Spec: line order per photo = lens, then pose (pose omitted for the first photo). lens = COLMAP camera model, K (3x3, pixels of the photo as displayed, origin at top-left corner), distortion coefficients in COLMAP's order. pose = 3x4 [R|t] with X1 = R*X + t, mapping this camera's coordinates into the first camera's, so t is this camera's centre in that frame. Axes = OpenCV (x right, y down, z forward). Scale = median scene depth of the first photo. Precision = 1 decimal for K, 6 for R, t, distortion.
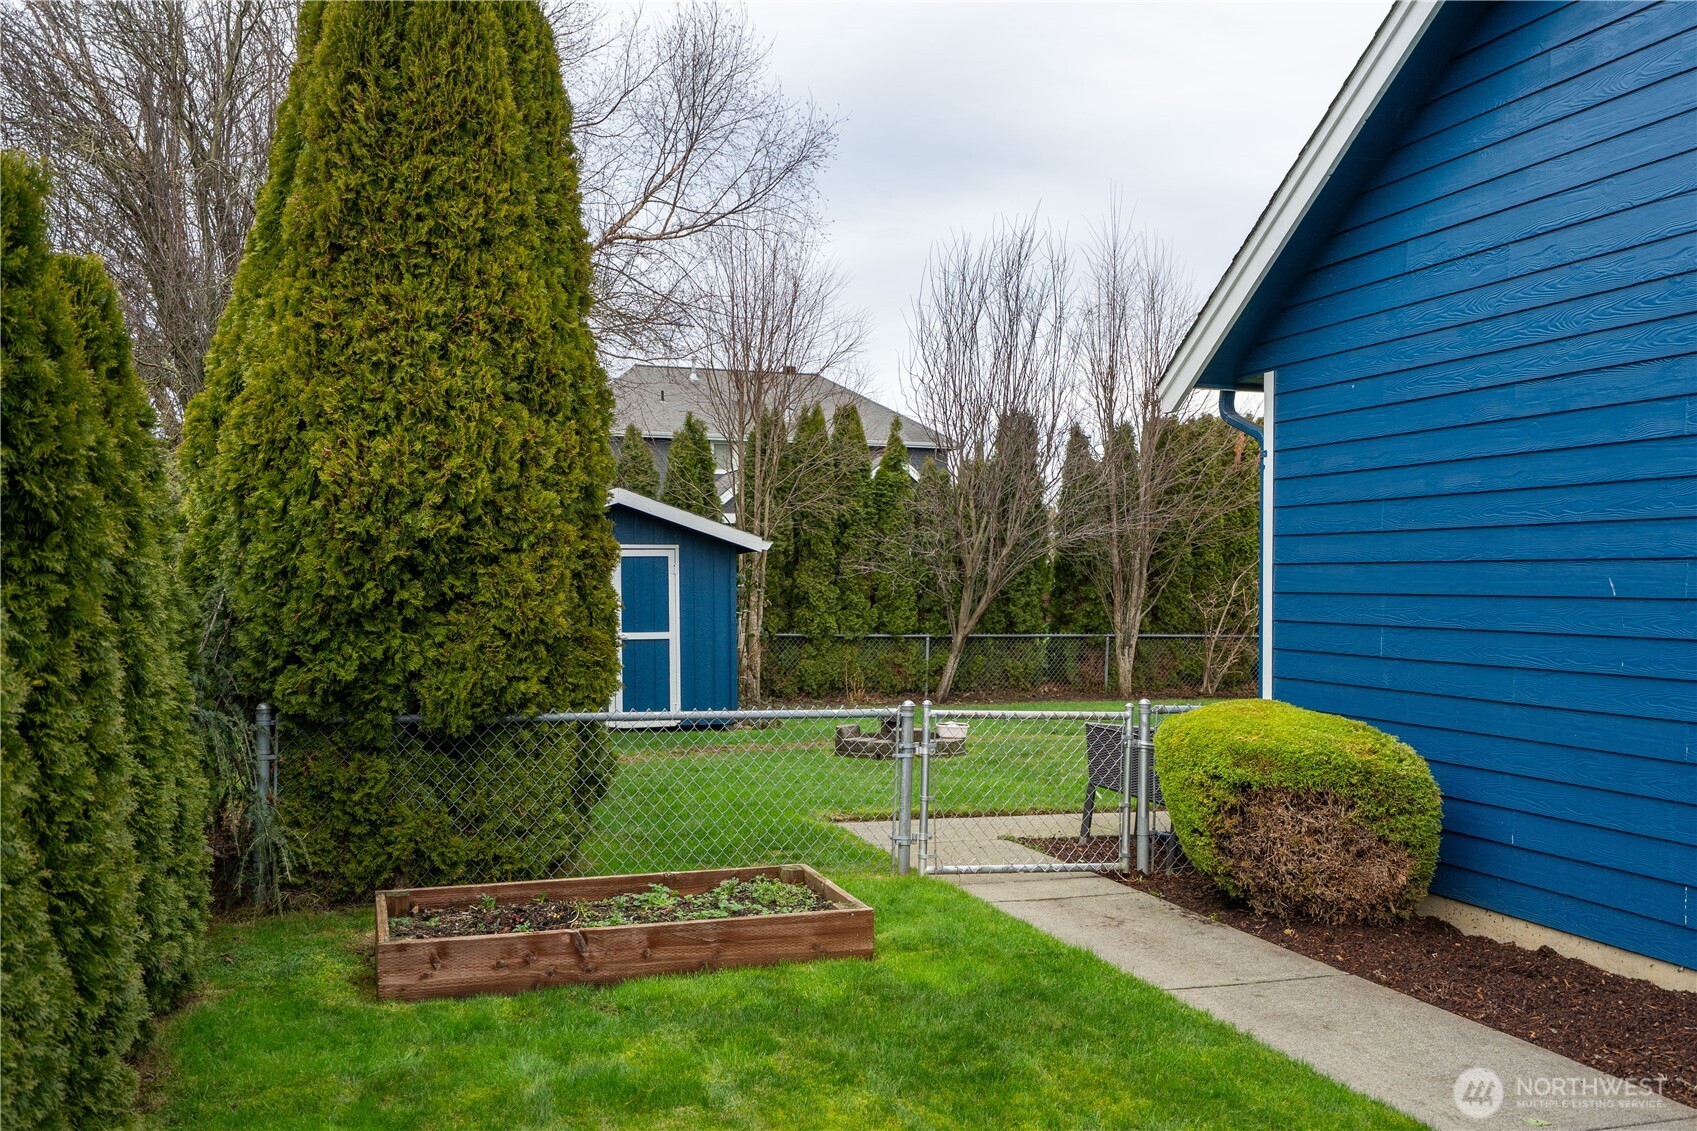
lens RADIAL K [[1571.4, 0, 852.7], [0, 1571.4, 567.5], [0, 0, 1]] dist [-0.004299, 0.000000]
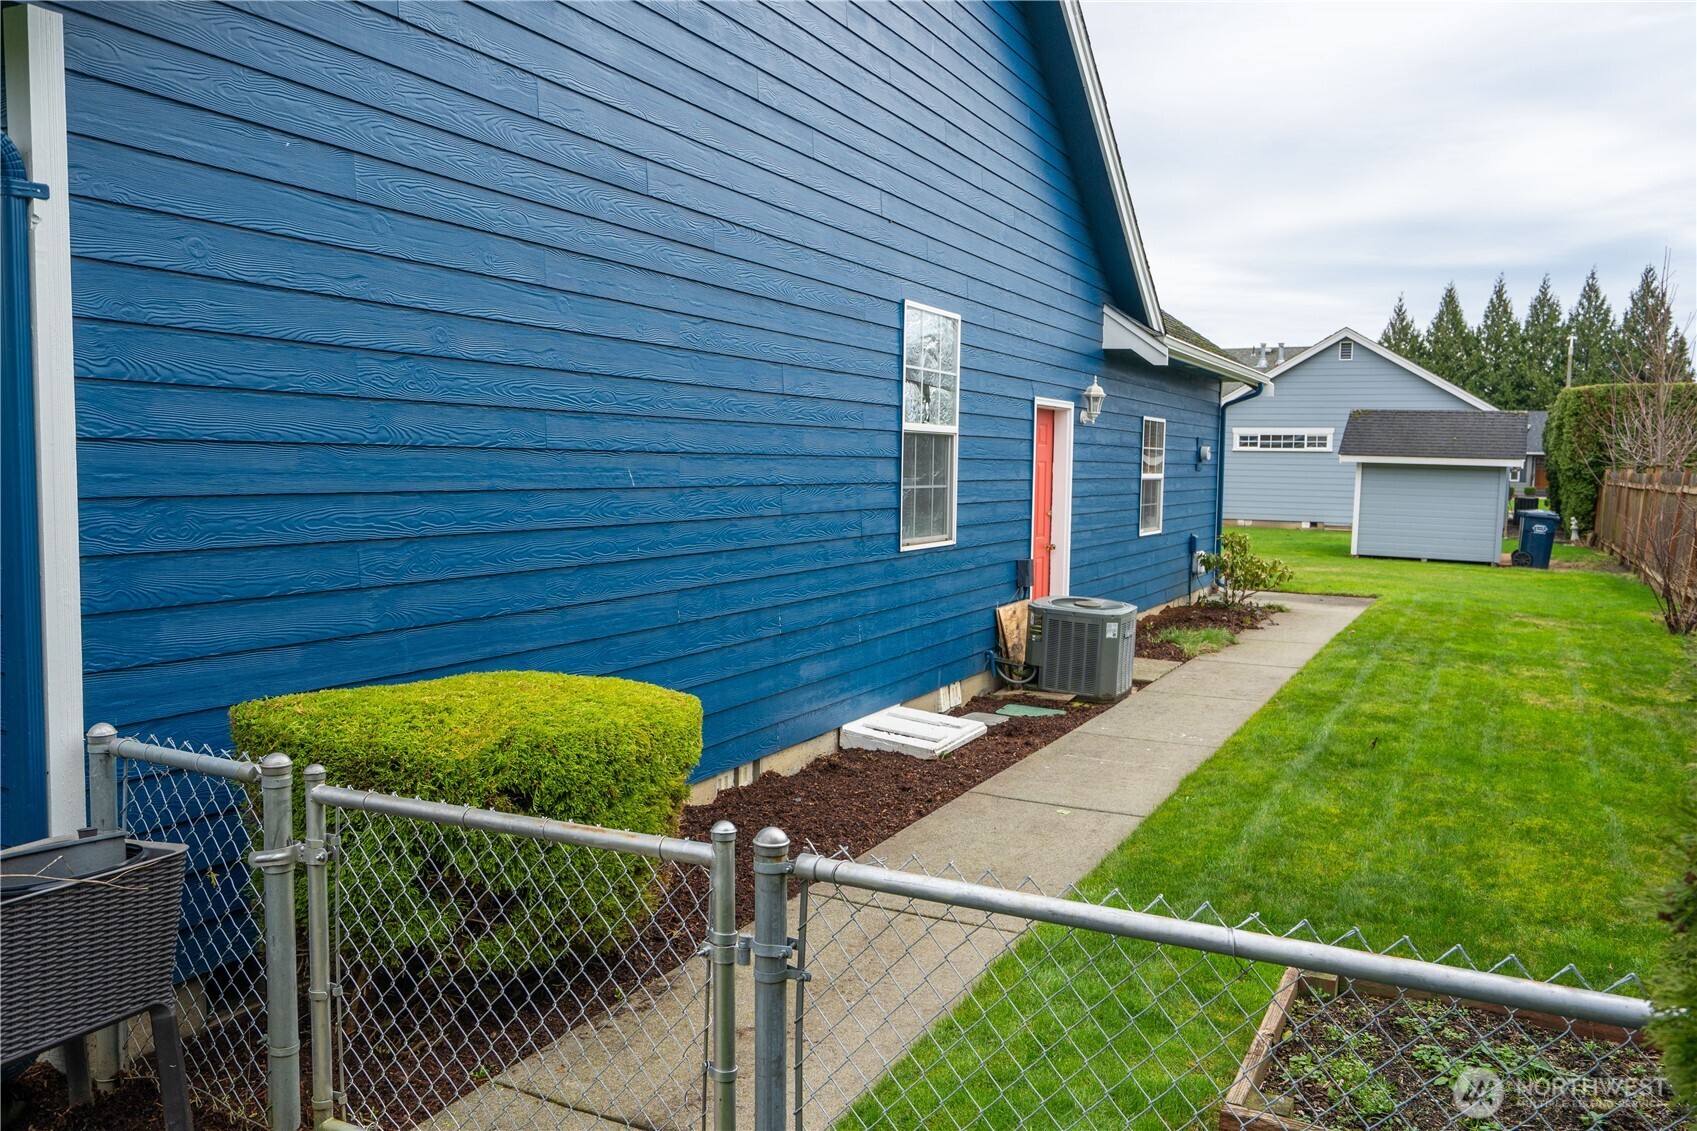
lens RADIAL K [[1275.4, 0, 845.5], [0, 1275.4, 568.4], [0, 0, 1]] dist [0.004332, 0.002157]
pose [[-0.711208, -0.070501, 0.699438, -0.064440], [-0.020164, 0.996595, 0.079951, 0.000500], [-0.702692, 0.042759, -0.710208, 0.433689]]
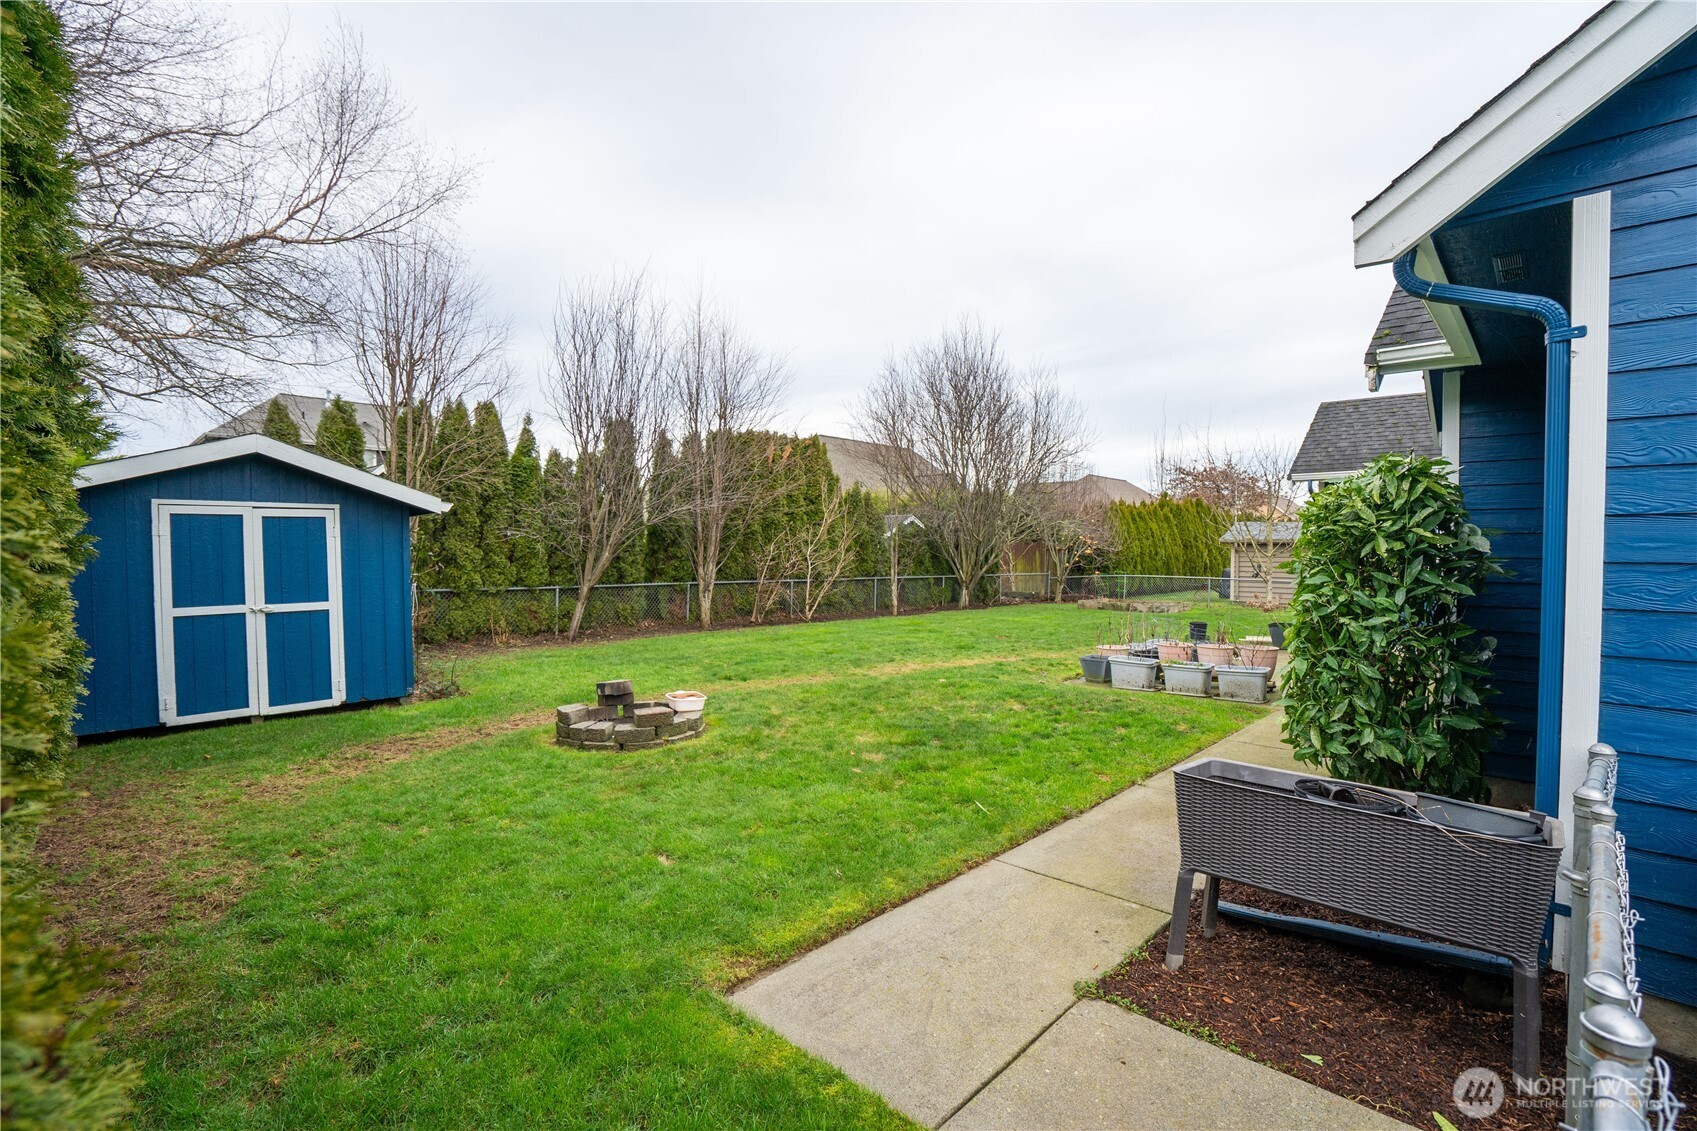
lens RADIAL K [[782.1, 0, 843.7], [0, 782.1, 558.9], [0, 0, 1]] dist [-0.030323, 0.002711]
pose [[0.880771, -0.009769, 0.473442, -0.048016], [-0.003174, 0.999643, 0.026531, 0.002945], [-0.473532, -0.024870, 0.880425, 0.344342]]
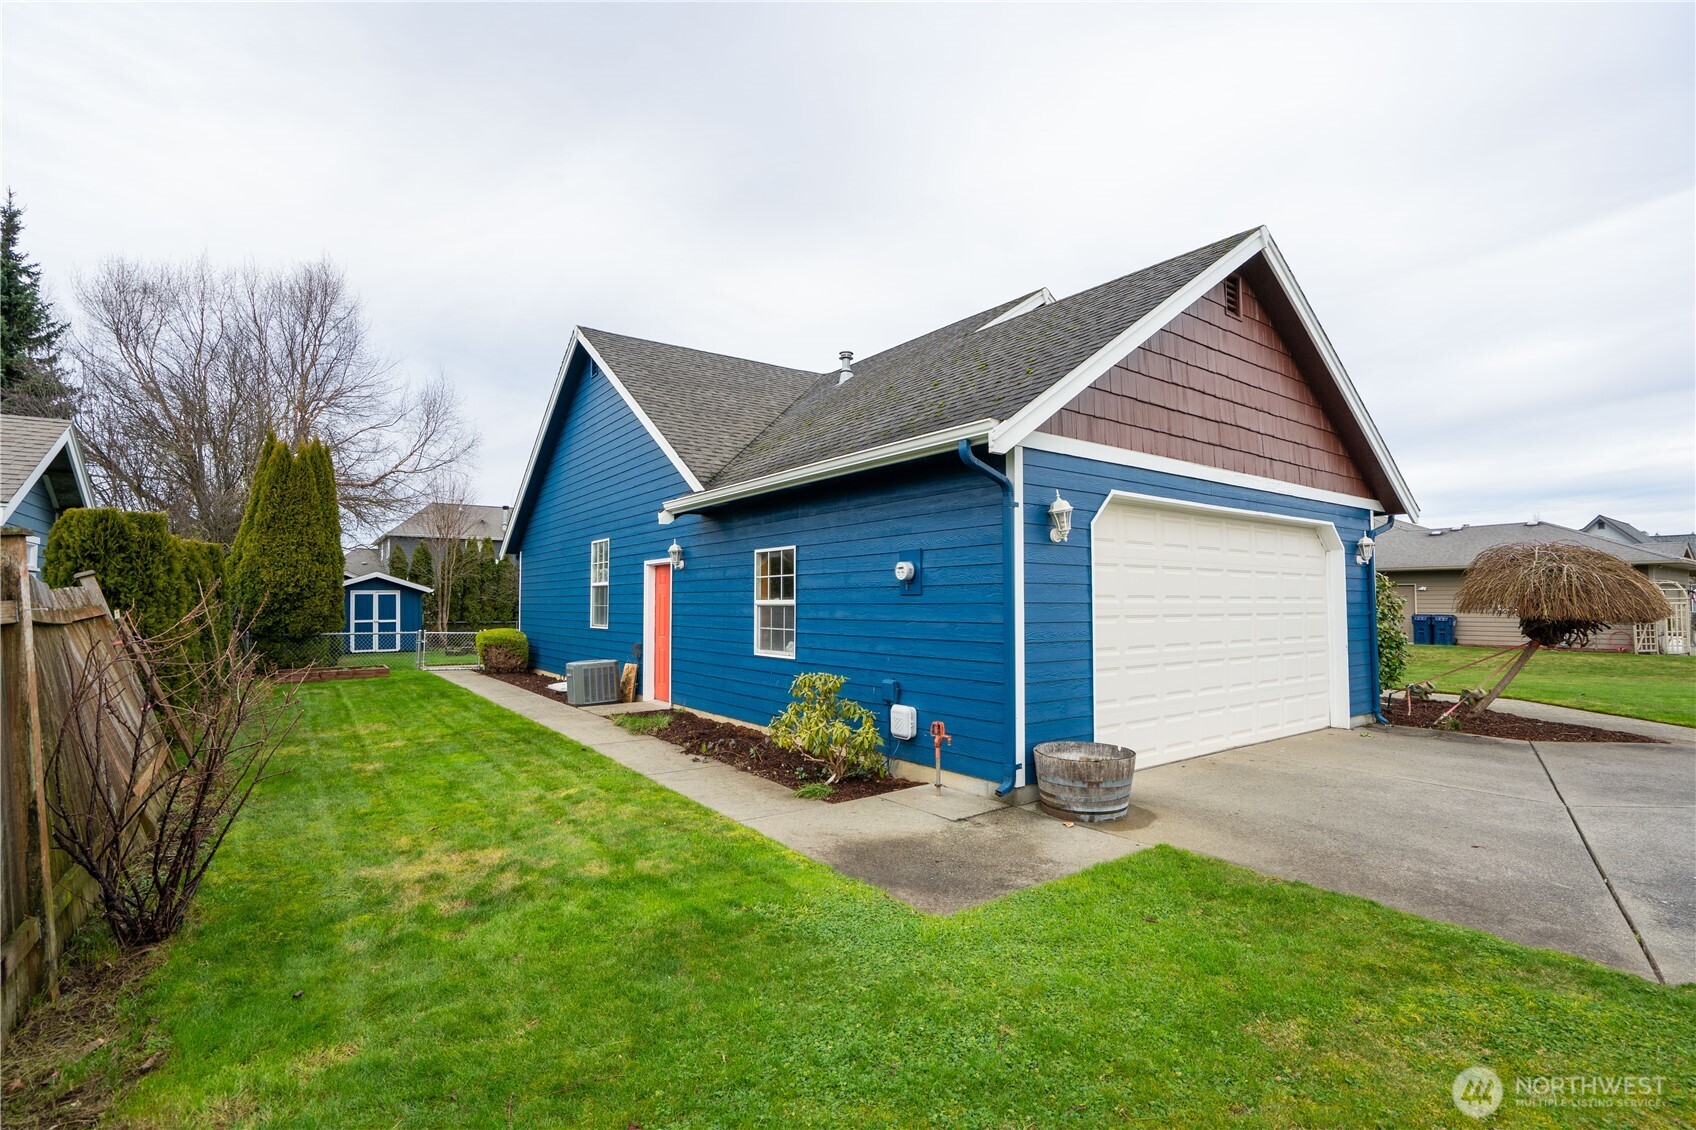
lens RADIAL K [[781.6, 0, 836.6], [0, 781.6, 568.9], [0, 0, 1]] dist [-0.030323, 0.002711]
pose [[0.950952, 0.005065, 0.309296, 0.162743], [0.005155, 0.999468, -0.032219, -0.002940], [-0.309294, 0.032233, 0.950420, -0.482477]]
